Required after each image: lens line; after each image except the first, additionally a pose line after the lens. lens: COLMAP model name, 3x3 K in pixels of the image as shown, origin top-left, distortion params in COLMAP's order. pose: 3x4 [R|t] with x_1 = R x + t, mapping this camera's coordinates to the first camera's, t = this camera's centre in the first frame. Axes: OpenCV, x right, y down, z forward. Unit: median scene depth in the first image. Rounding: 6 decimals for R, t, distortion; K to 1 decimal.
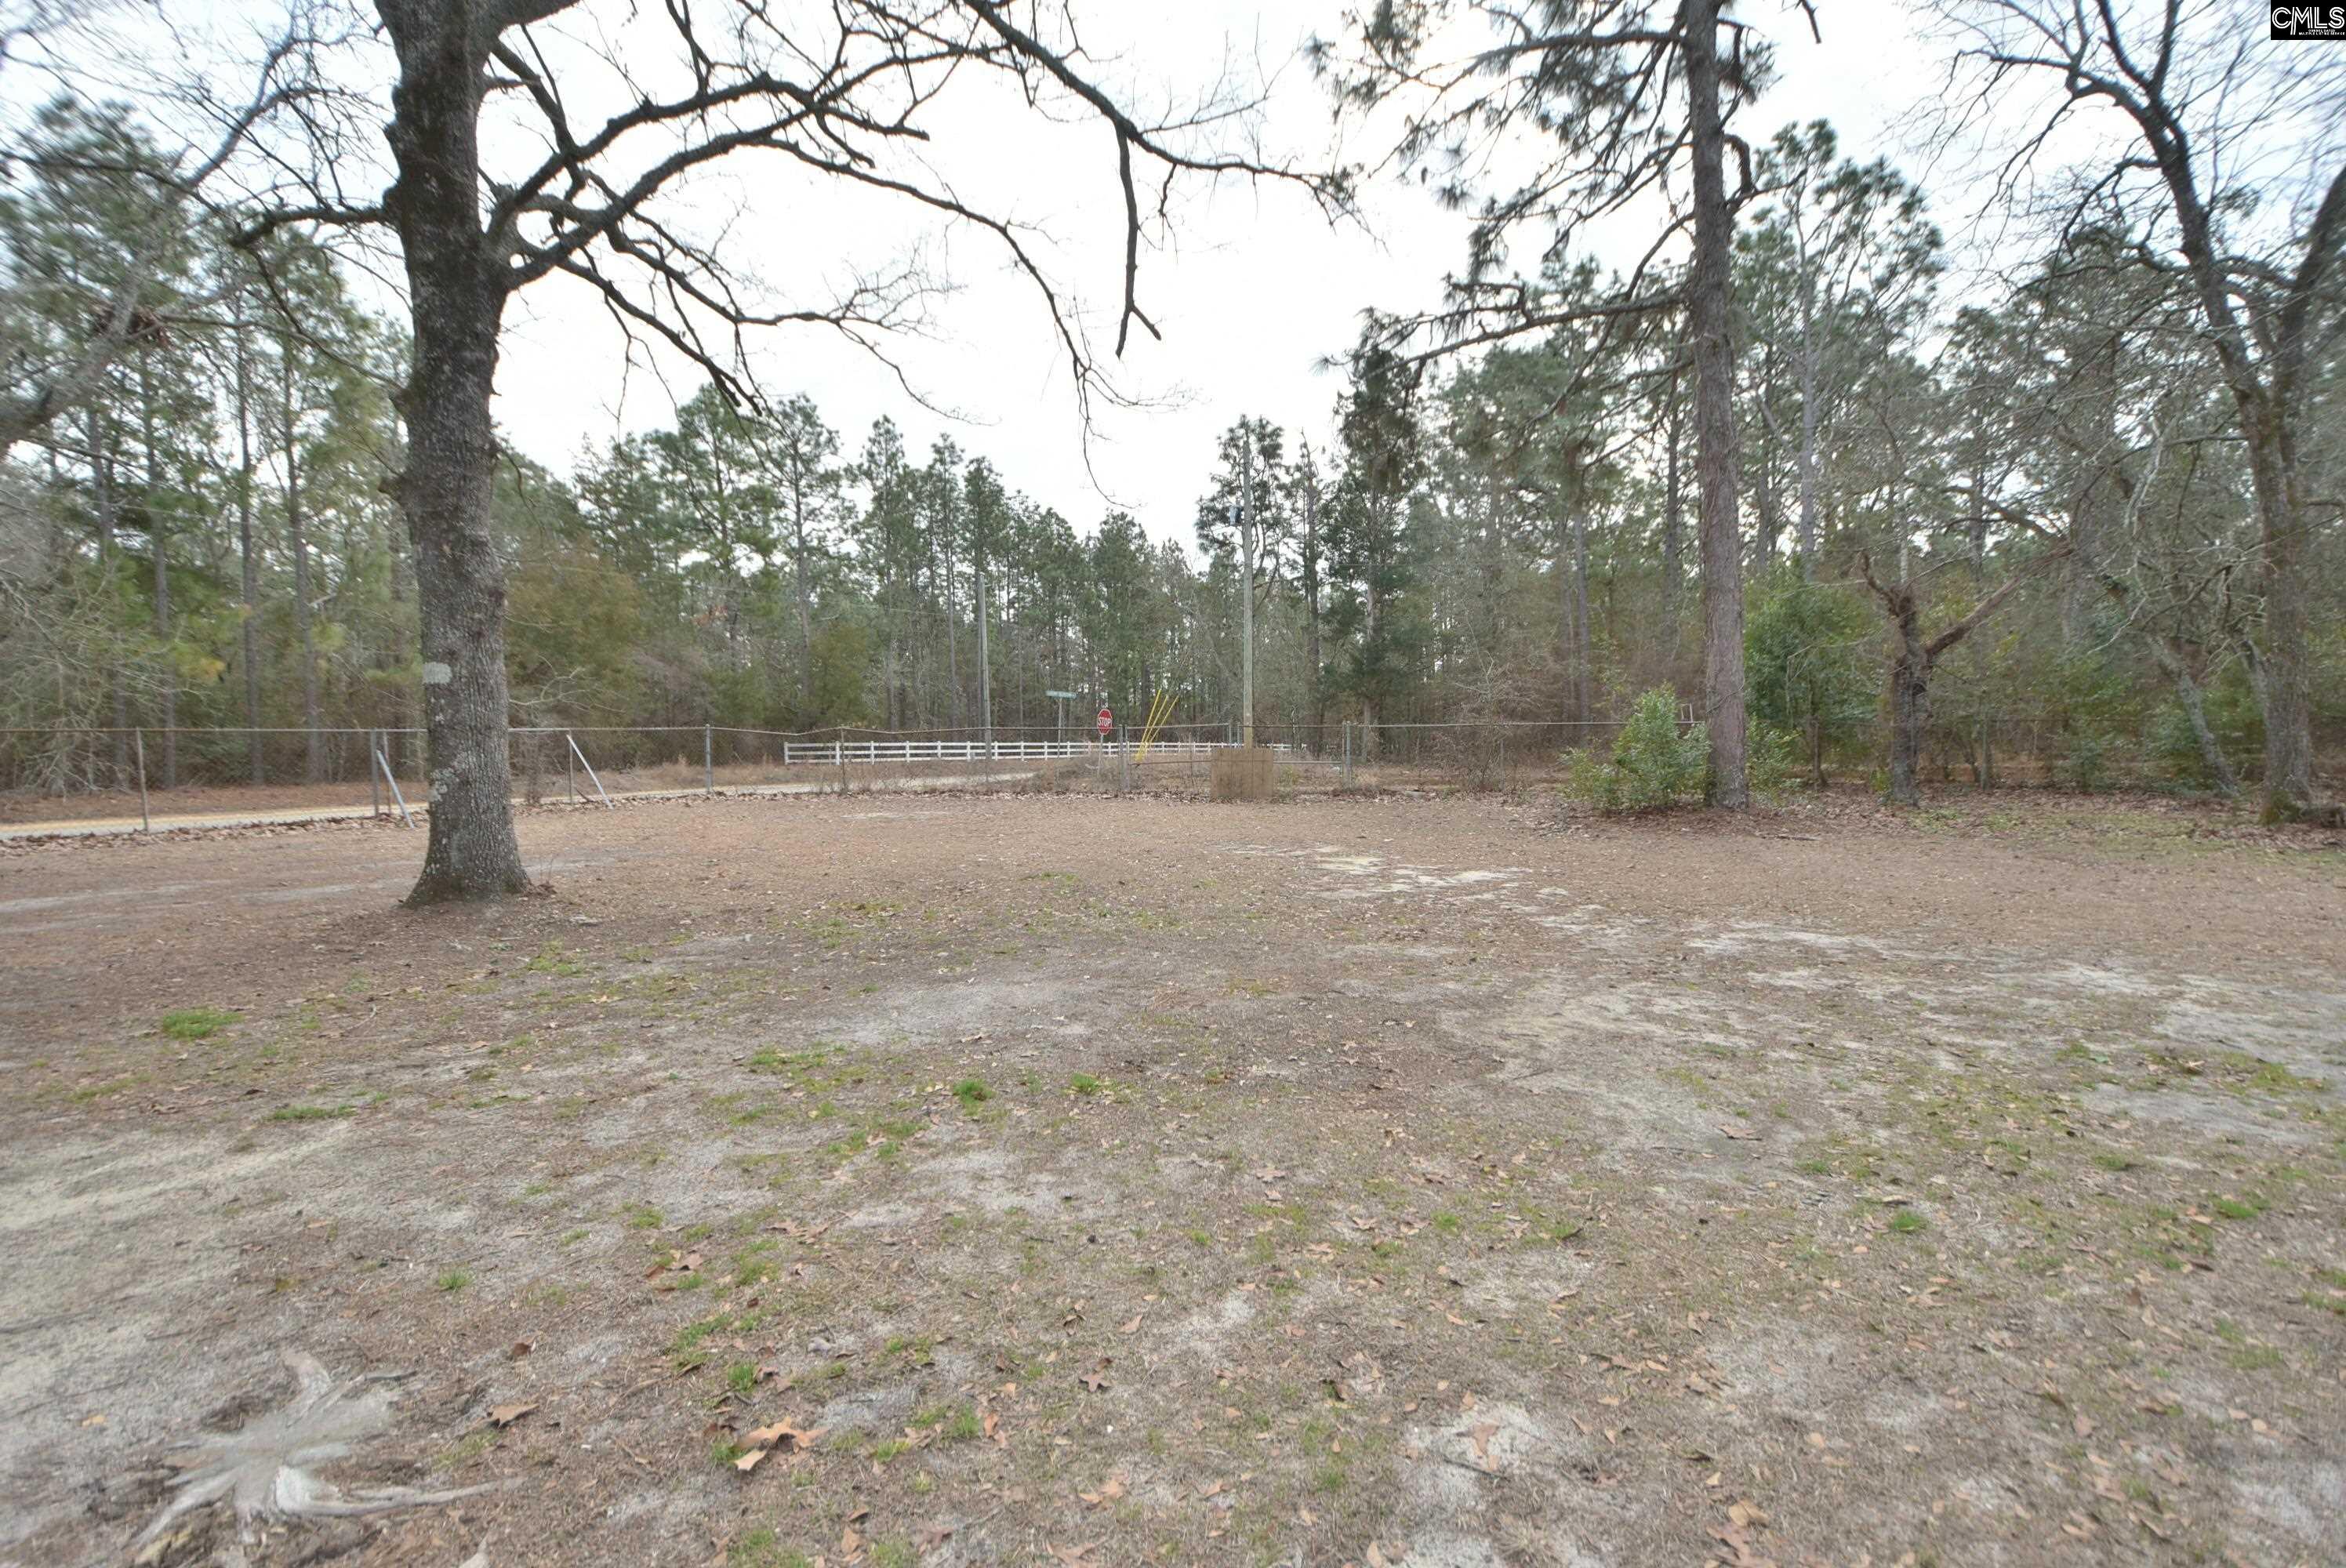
lens RADIAL K [[1039.9, 0, 1174.7], [0, 1039.9, 780.5], [0, 0, 1]] dist [0.000636, -0.004748]
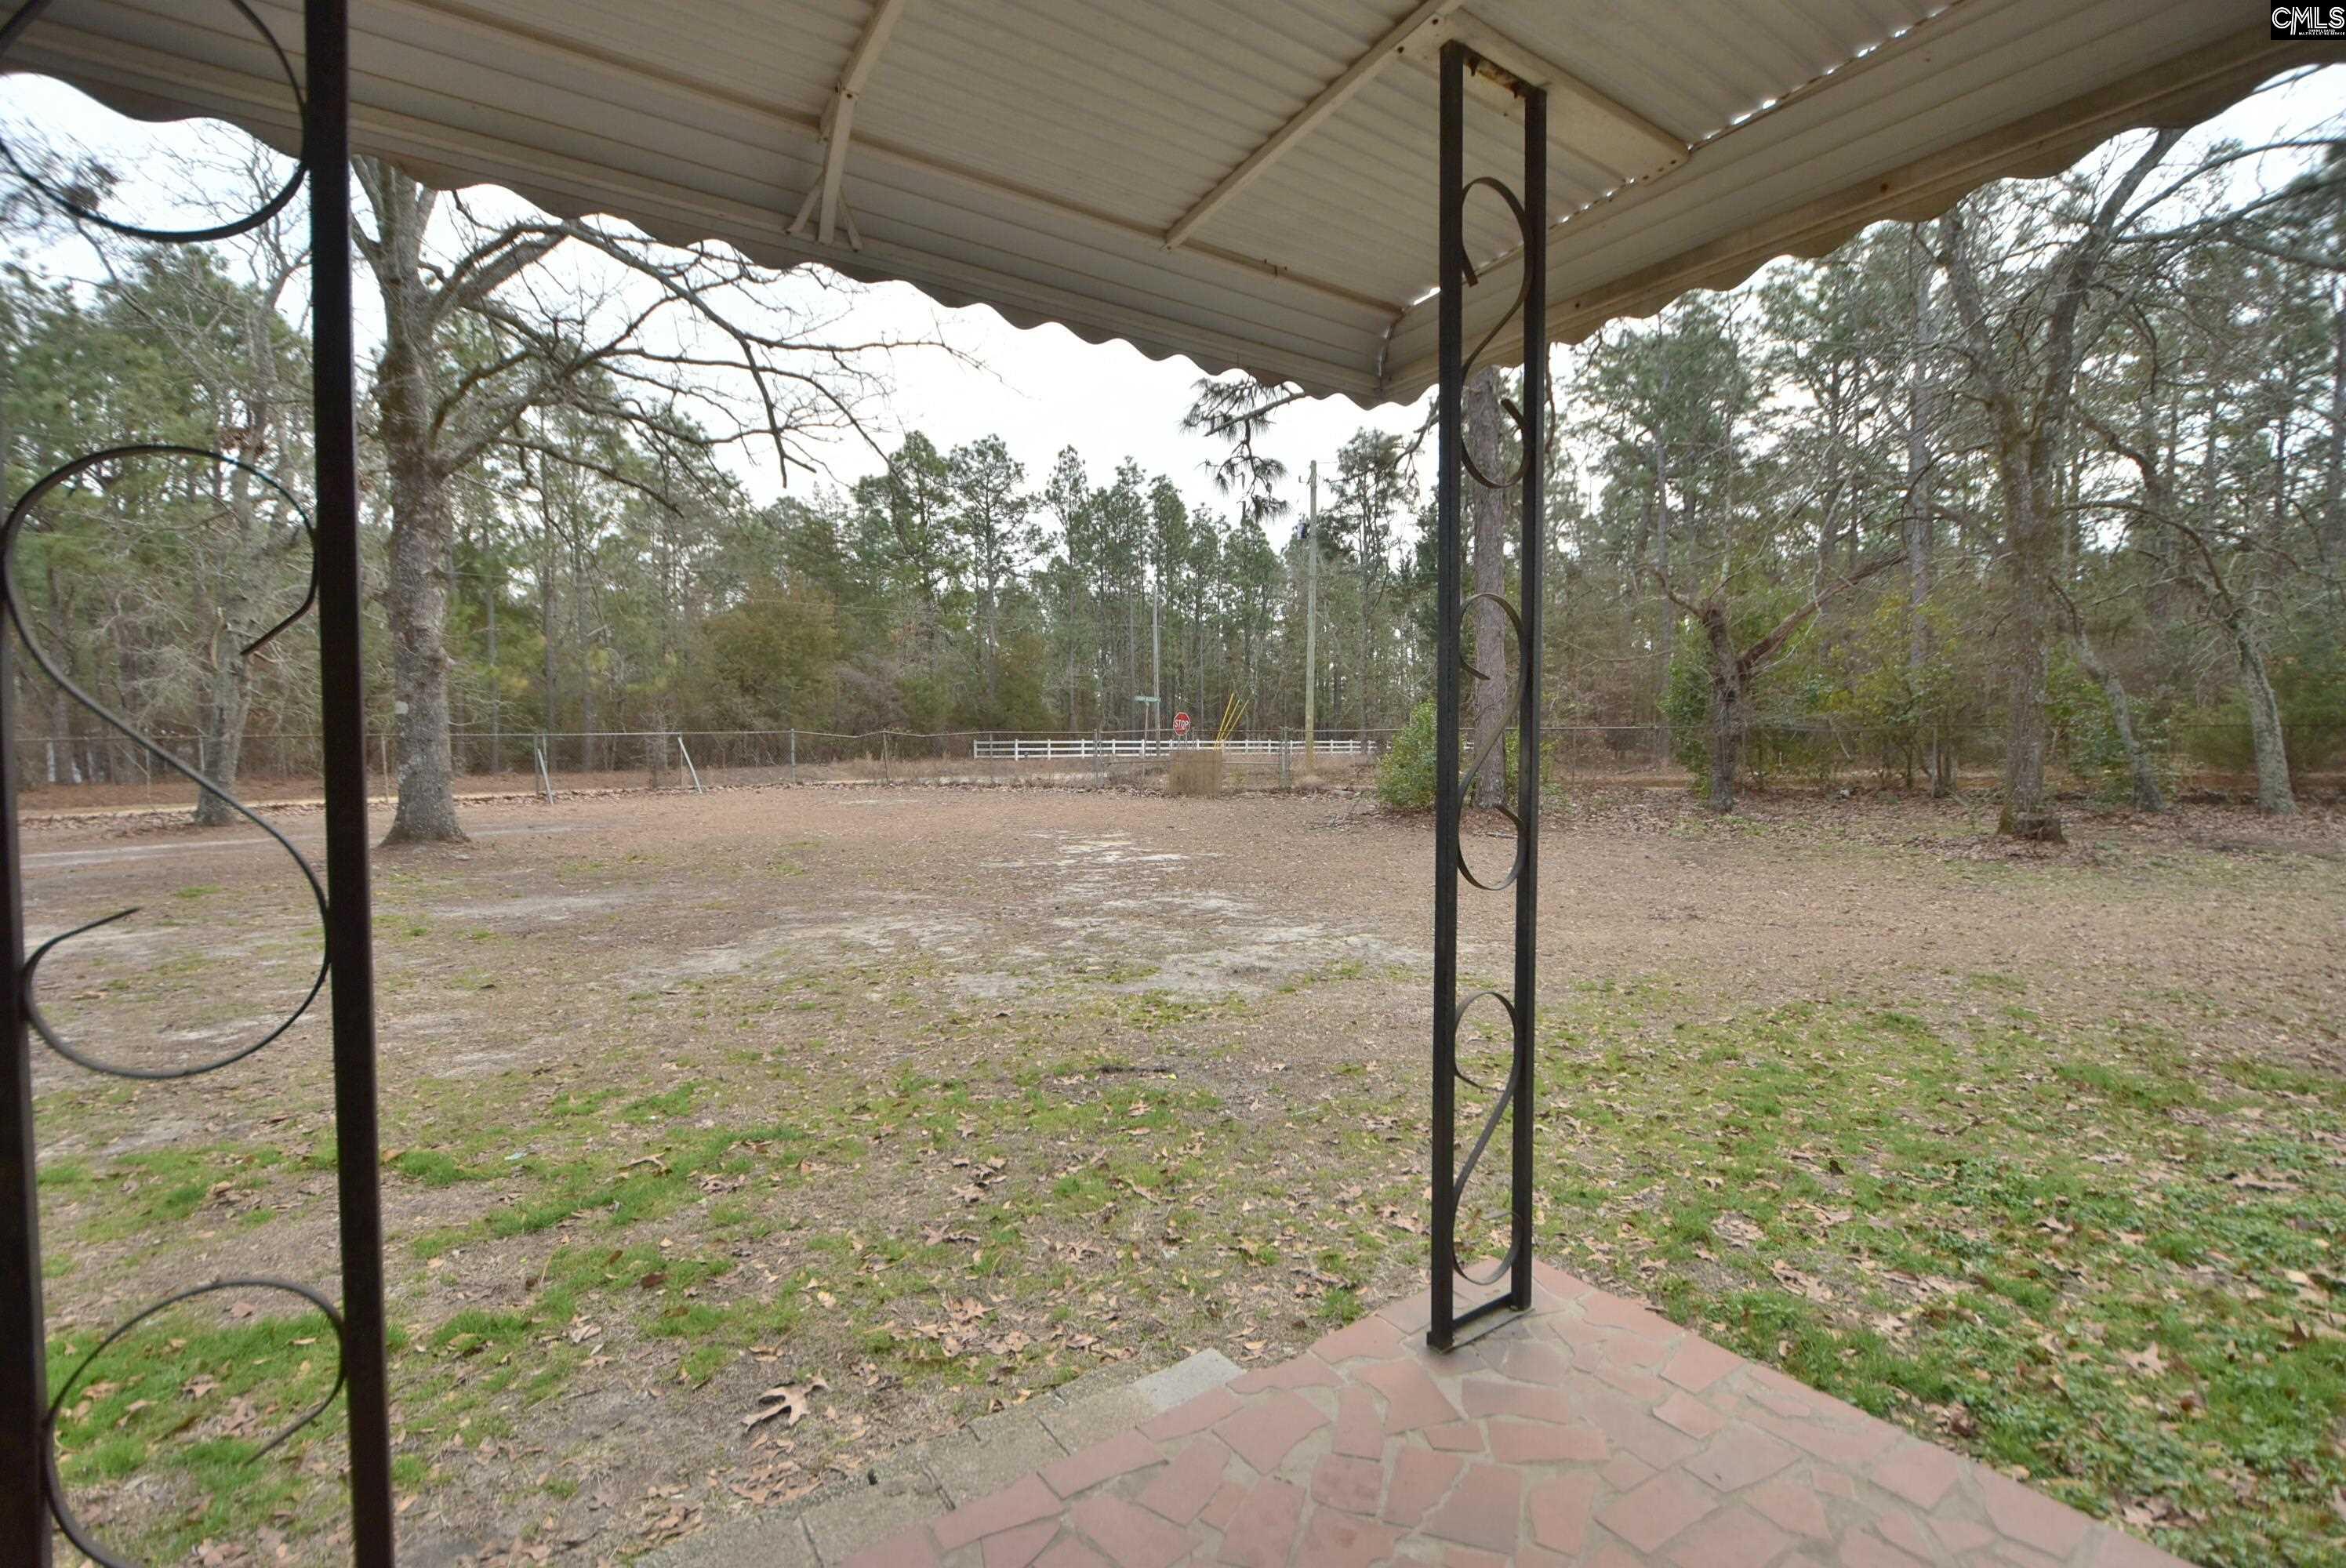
lens RADIAL K [[1039.9, 0, 1169.6], [0, 1039.9, 777.2], [0, 0, 1]] dist [0.000636, -0.004748]
pose [[0.963916, 0.012077, -0.265932, 0.131859], [-0.011948, 0.999926, 0.002100, -0.001380], [0.265938, 0.001153, 0.963989, -0.040923]]
